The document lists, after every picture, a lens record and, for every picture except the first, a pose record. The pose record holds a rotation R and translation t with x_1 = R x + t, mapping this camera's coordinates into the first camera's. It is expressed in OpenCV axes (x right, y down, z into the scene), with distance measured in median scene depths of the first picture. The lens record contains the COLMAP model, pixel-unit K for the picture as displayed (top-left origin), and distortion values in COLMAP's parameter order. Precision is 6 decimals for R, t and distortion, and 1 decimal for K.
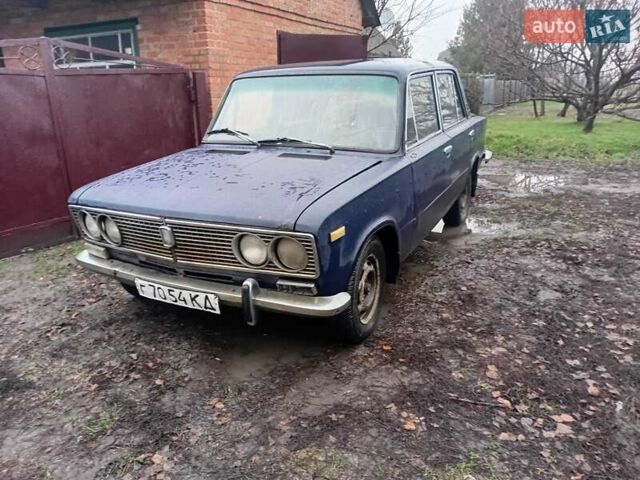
lens RADIAL K [[511.6, 0, 320.9], [0, 511.6, 249.0], [0, 0, 1]] dist [0.100956, -0.220022]
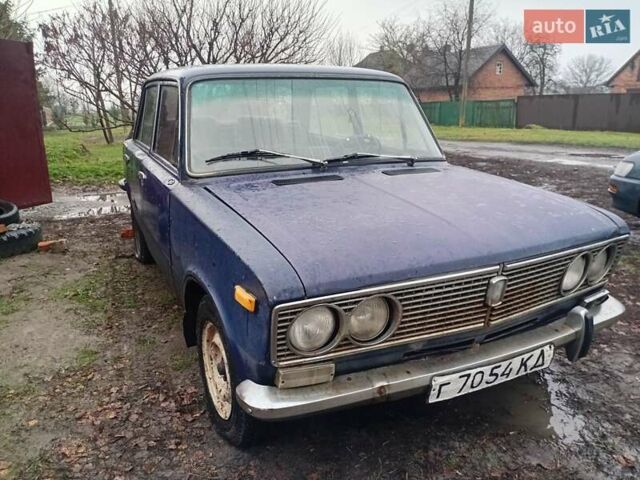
lens RADIAL K [[512.6, 0, 320.0], [0, 512.6, 240.0], [0, 0, 1]] dist [0.105242, -0.209525]
pose [[0.586051, -0.198314, 0.785631, -0.960789], [0.250524, 0.966427, 0.057070, -0.187962], [-0.770572, 0.163373, 0.616058, 0.735995]]
